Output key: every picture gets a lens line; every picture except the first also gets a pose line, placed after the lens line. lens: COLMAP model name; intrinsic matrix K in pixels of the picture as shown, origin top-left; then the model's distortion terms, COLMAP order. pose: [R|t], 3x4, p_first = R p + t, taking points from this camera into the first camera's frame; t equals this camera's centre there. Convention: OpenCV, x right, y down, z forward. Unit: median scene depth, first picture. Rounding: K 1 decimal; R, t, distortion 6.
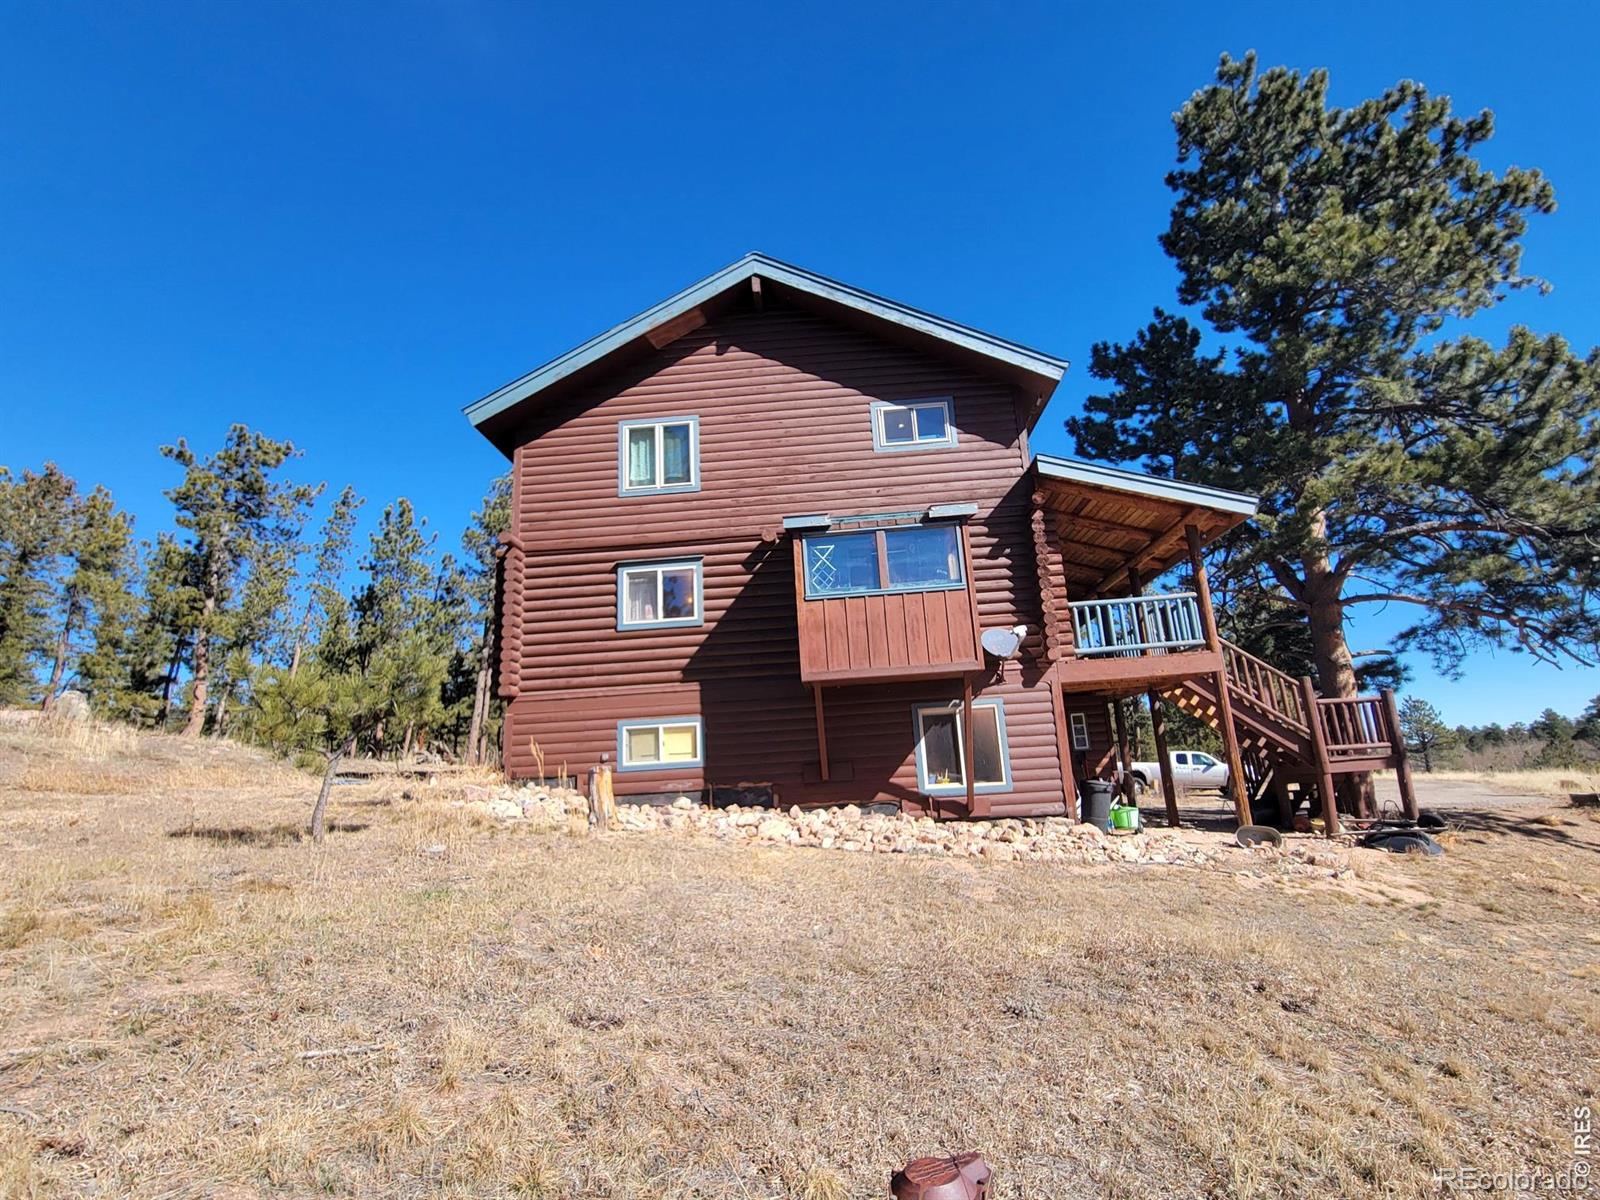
lens RADIAL K [[723.7, 0, 800.0], [0, 723.7, 600.0], [0, 0, 1]] dist [-0.011622, -0.000192]
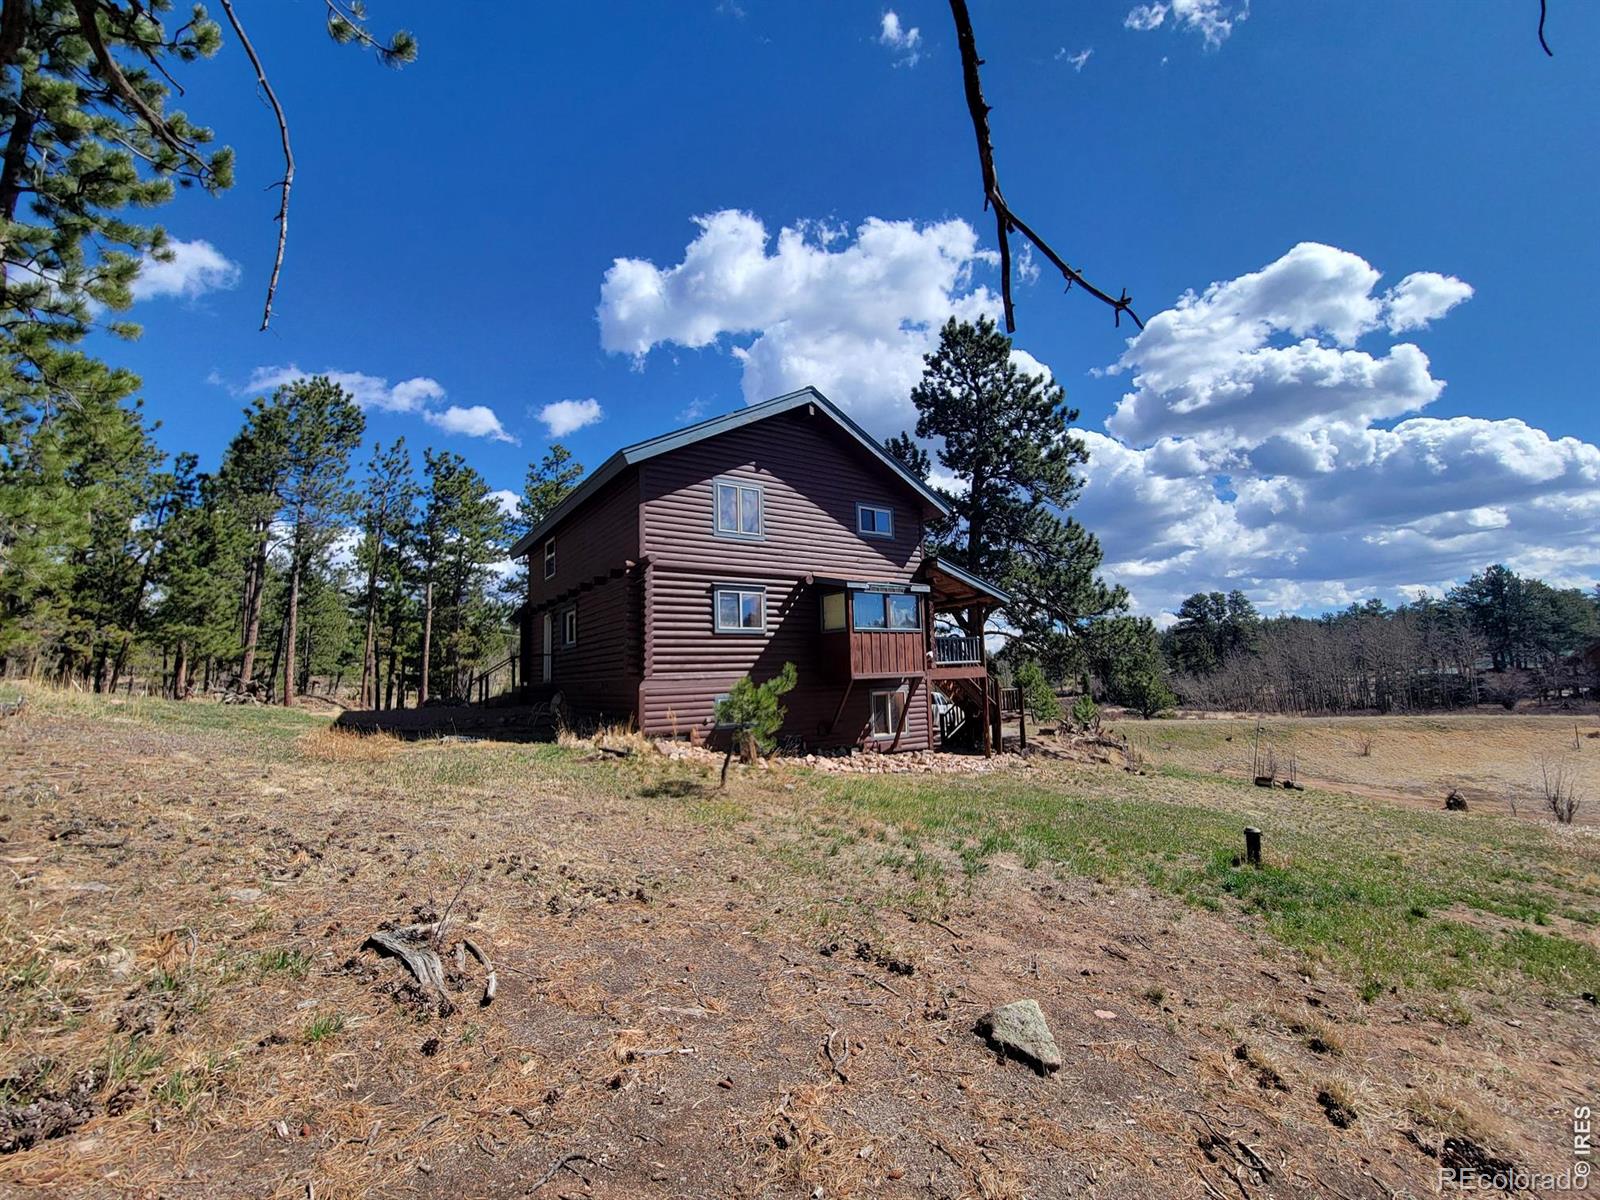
lens RADIAL K [[658.6, 0, 800.0], [0, 658.6, 600.0], [0, 0, 1]] dist [-0.000749, -0.000530]
pose [[0.790445, 0.103009, 0.603810, -0.922090], [-0.161205, 0.985991, 0.042823, -0.106091], [-0.590940, -0.131186, 0.795978, -0.141791]]
